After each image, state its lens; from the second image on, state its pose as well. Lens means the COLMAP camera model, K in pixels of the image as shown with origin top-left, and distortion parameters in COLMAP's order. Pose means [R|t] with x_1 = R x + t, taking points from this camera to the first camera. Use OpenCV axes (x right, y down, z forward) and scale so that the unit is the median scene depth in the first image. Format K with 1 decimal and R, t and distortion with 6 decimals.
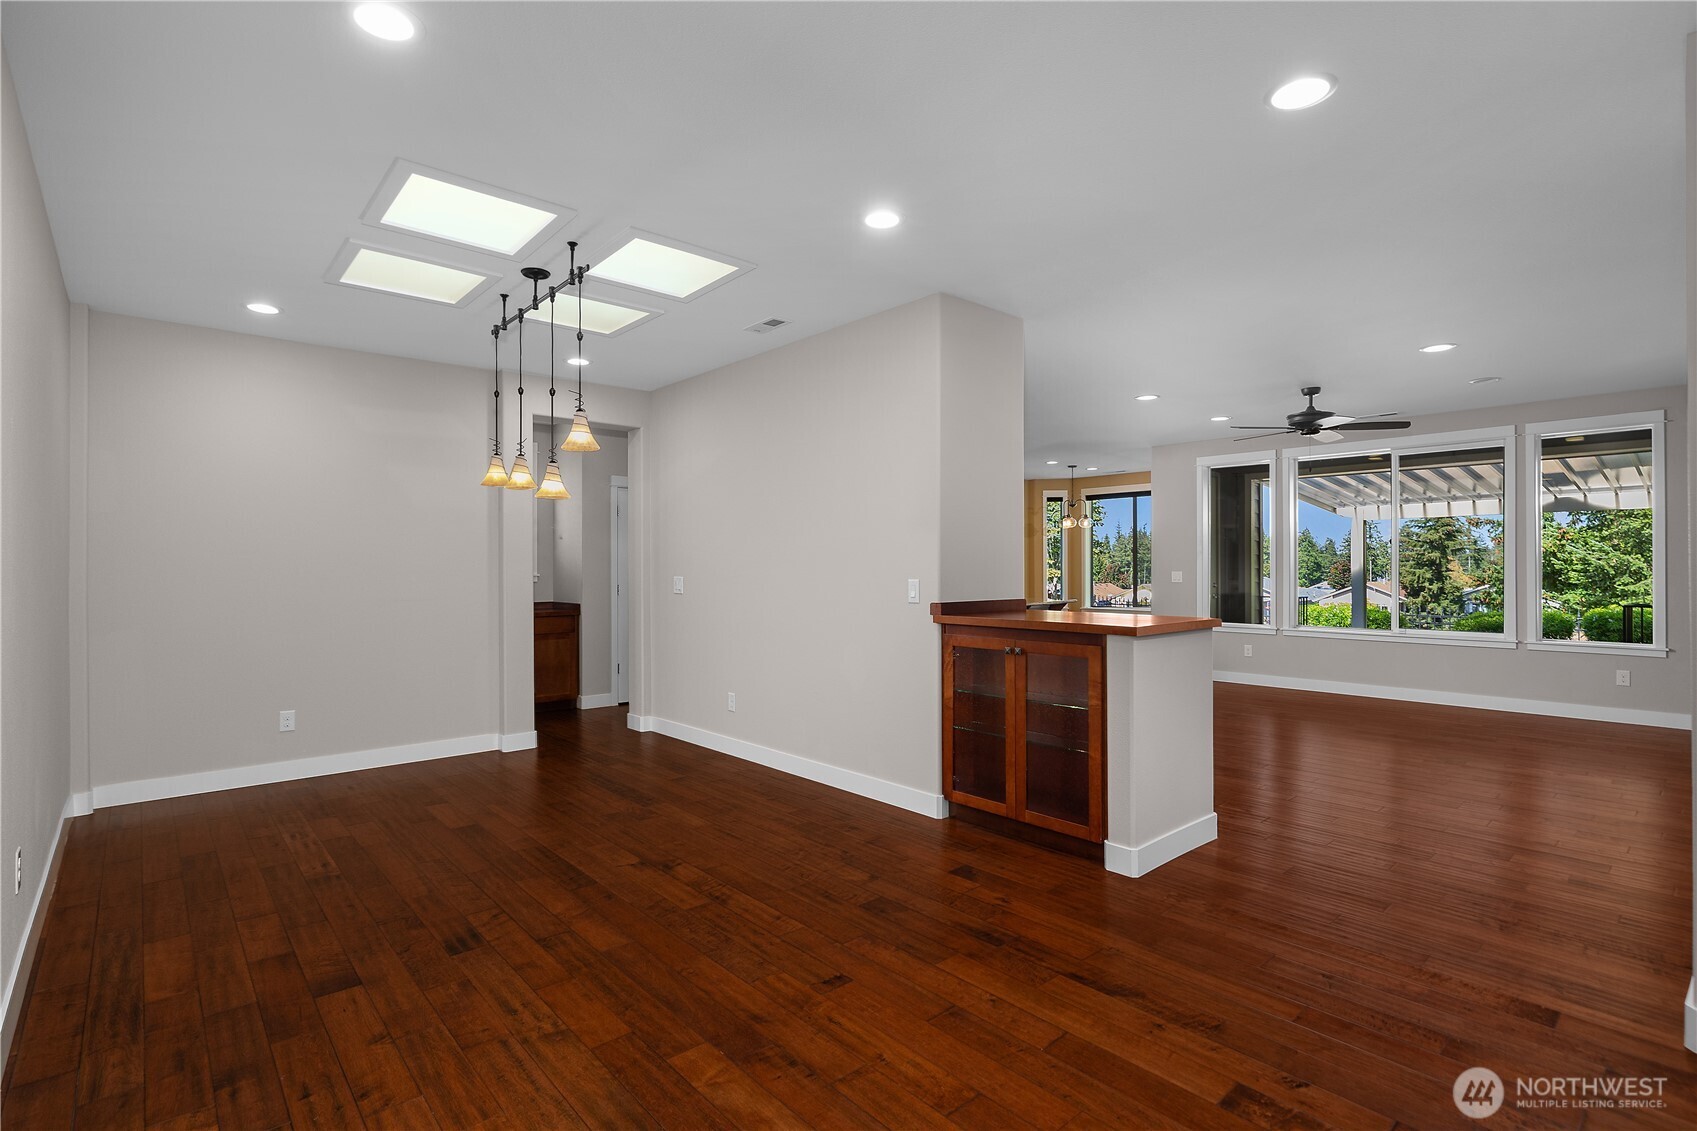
lens RADIAL K [[860.1, 0, 813.3], [0, 860.1, 563.3], [0, 0, 1]] dist [0.011400, 0.001604]
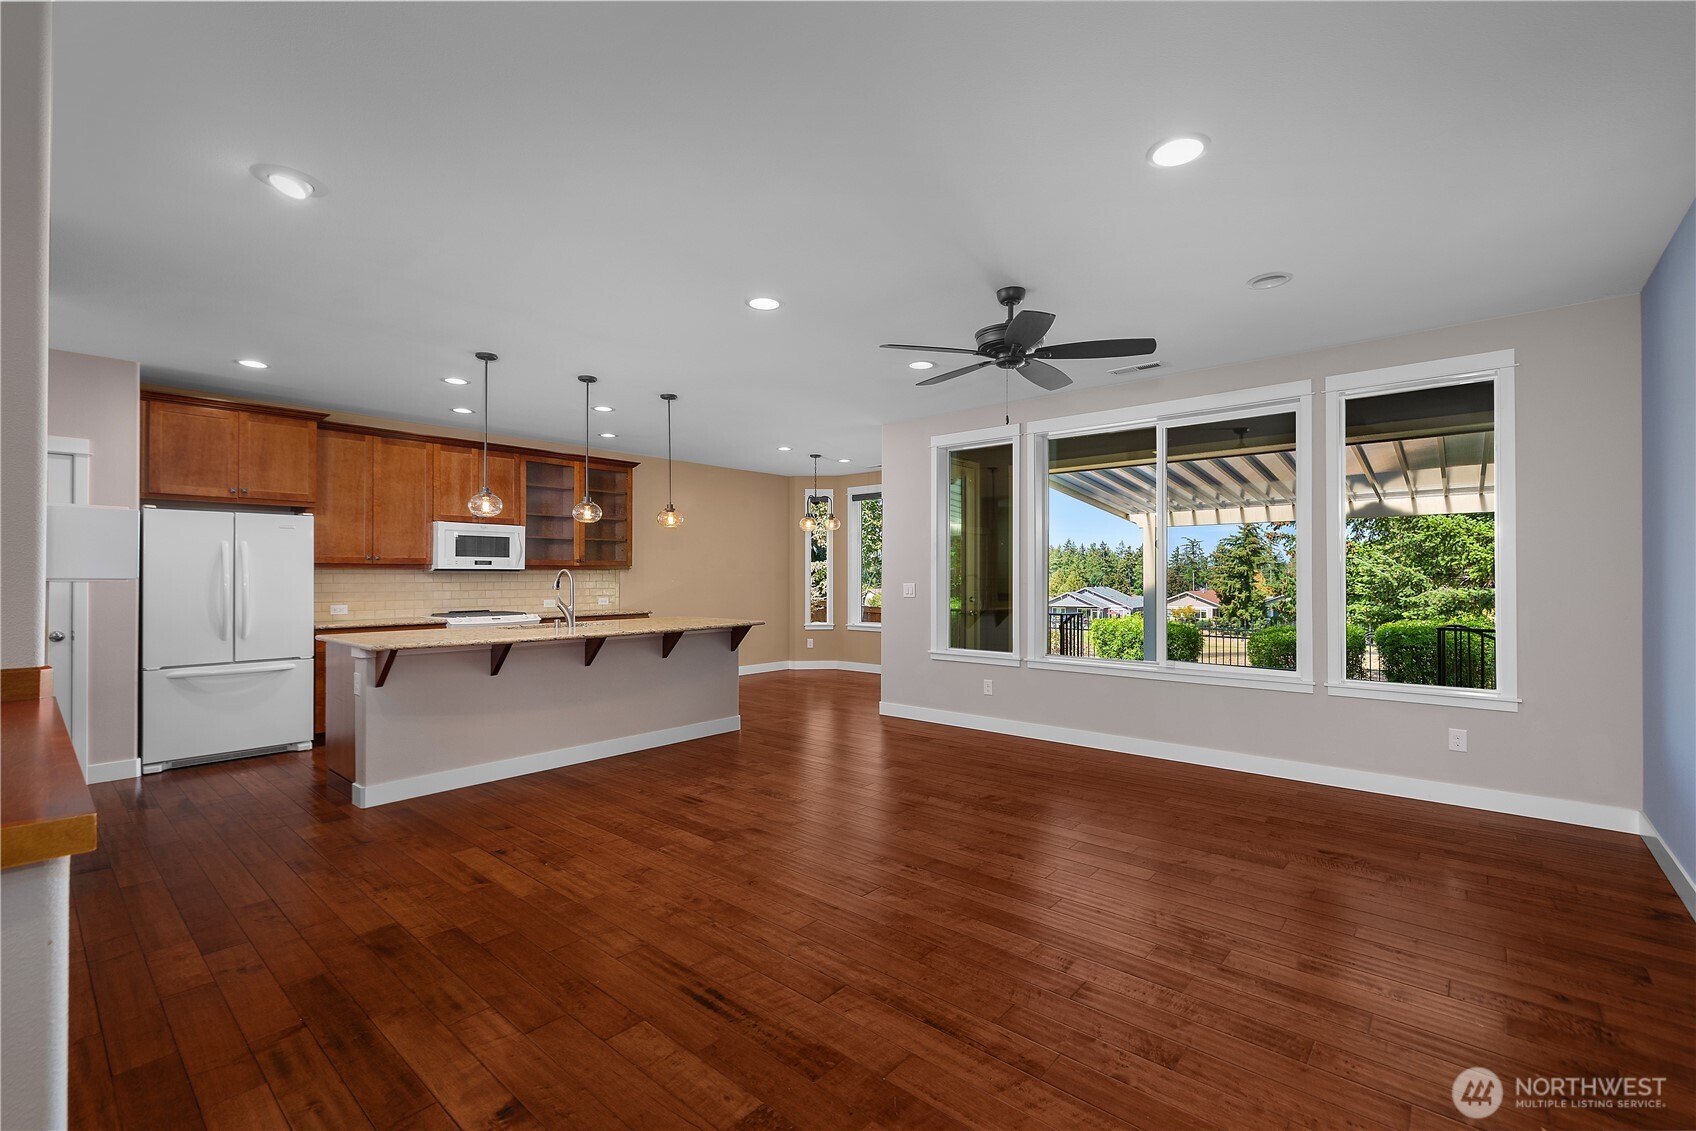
lens RADIAL K [[740.4, 0, 810.7], [0, 740.4, 571.9], [0, 0, 1]] dist [0.007775, 0.000122]
pose [[0.995704, 0.004066, 0.092504, 0.151987], [-0.003812, 0.999988, -0.002926, 0.001201], [-0.092515, 0.002561, 0.995708, 0.191127]]
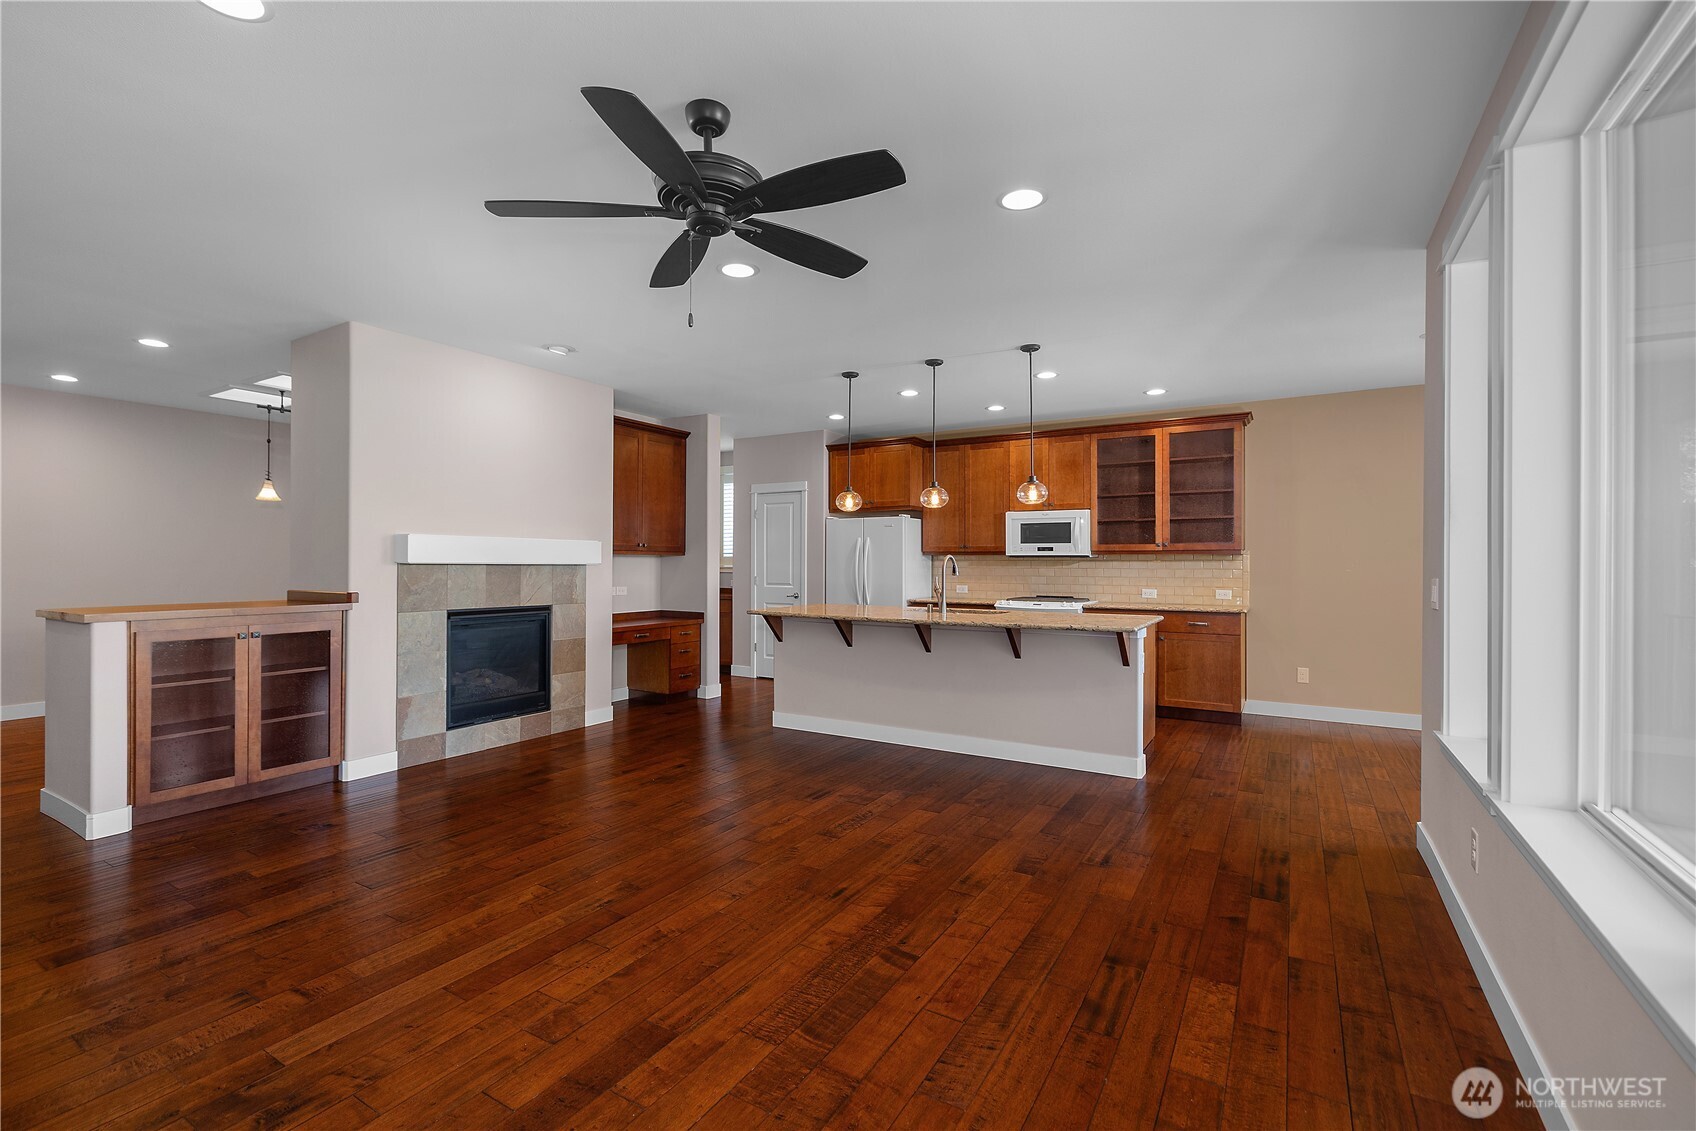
lens RADIAL K [[740.4, 0, 854.4], [0, 740.4, 561.9], [0, 0, 1]] dist [0.007775, 0.000122]
pose [[0.284869, 0.005298, -0.958552, 0.356844], [-0.000104, 0.999985, 0.005496, 0.000604], [0.958566, -0.001466, 0.284866, 0.375750]]
